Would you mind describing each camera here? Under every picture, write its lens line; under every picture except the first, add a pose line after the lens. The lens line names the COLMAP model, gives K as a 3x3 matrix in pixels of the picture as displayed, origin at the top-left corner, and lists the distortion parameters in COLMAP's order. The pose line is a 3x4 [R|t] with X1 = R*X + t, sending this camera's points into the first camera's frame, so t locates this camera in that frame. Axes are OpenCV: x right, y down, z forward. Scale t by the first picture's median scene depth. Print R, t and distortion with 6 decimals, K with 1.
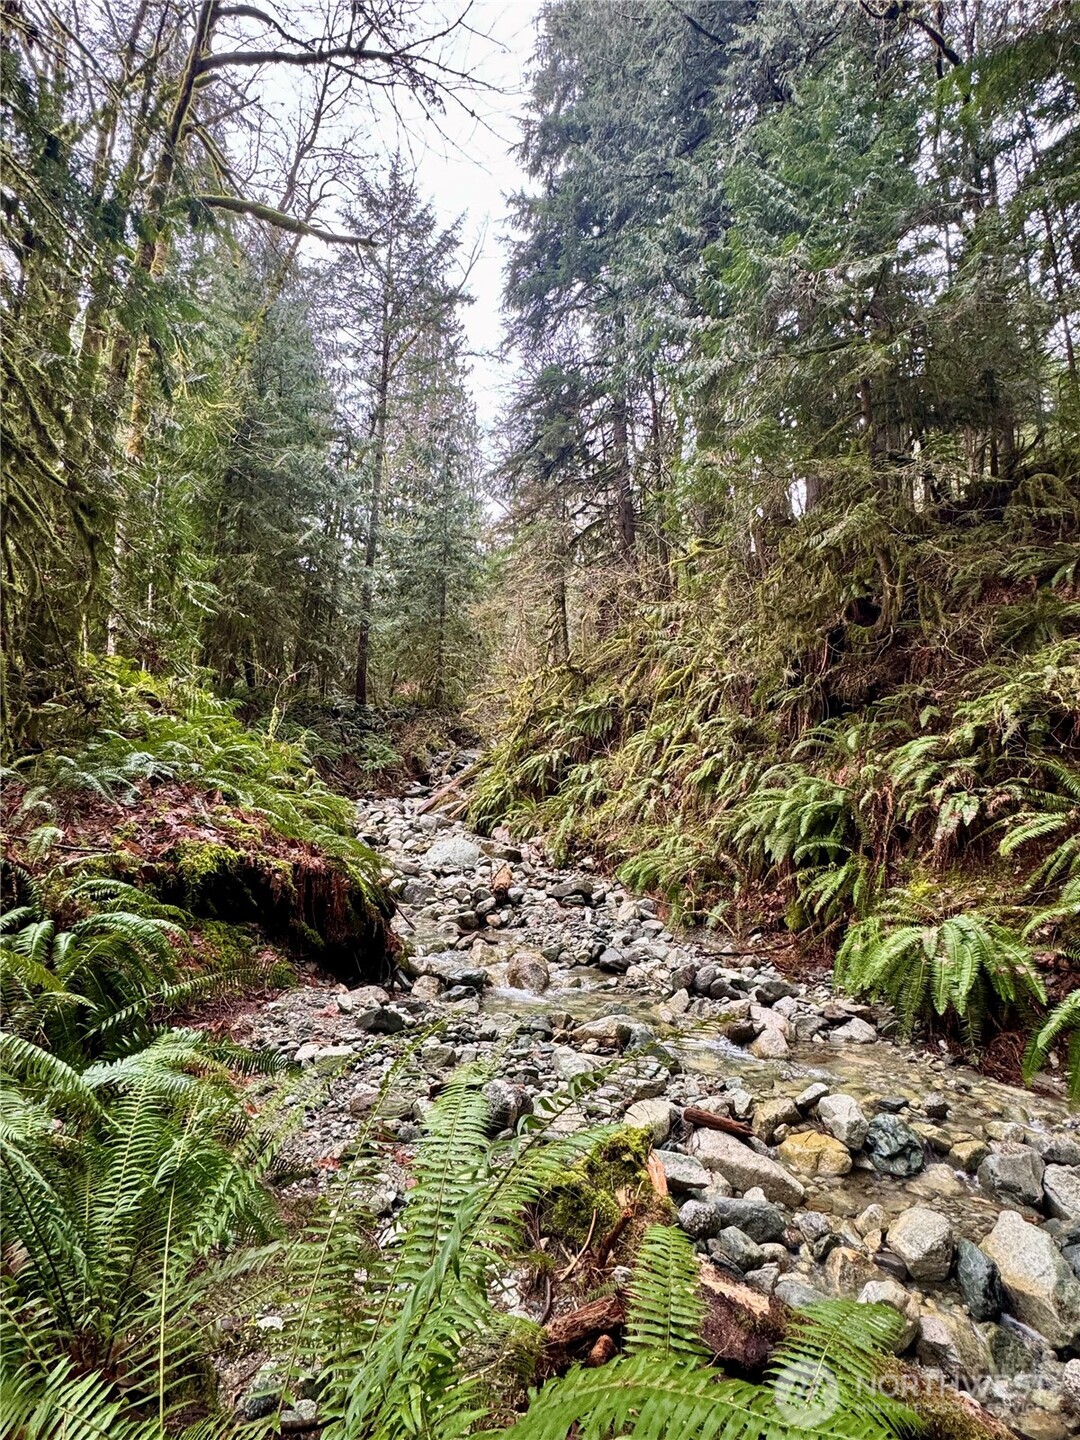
lens RADIAL K [[704.3, 0, 540.0], [0, 704.3, 720.0], [0, 0, 1]] dist [0.036276, 0.000107]
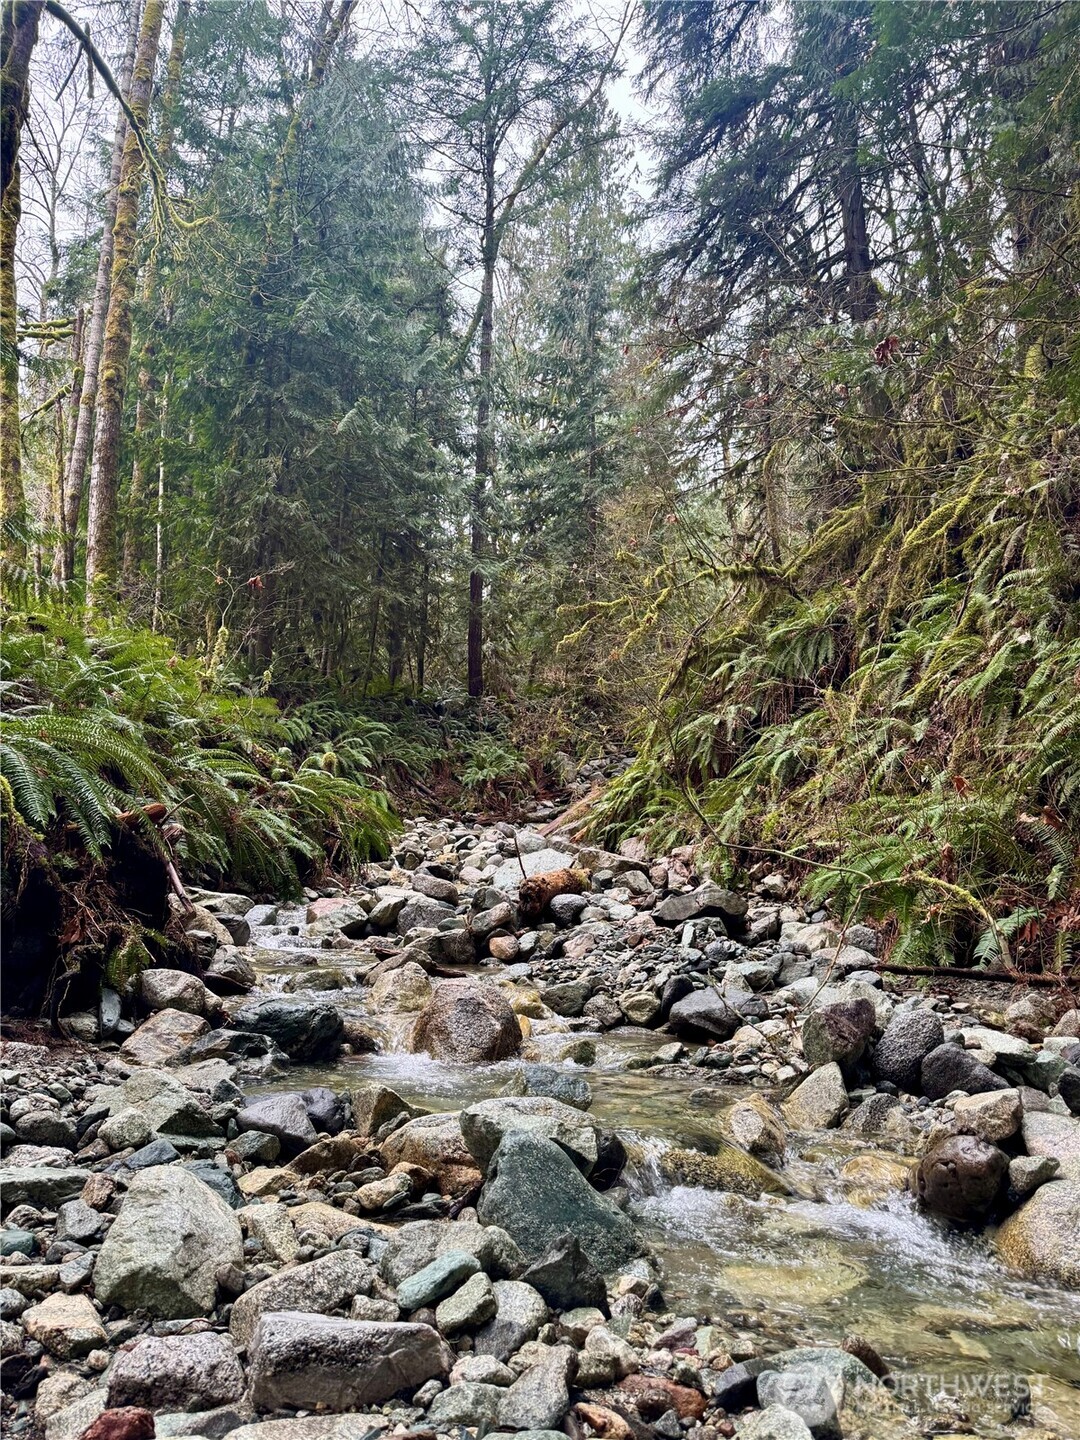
lens RADIAL K [[976.4, 0, 539.8], [0, 976.4, 744.8], [0, 0, 1]] dist [0.057126, -0.001456]
pose [[0.962866, -0.052459, -0.264832, 0.096302], [0.045327, 0.998428, -0.032973, 0.111073], [0.266146, 0.019744, 0.963731, 0.234785]]
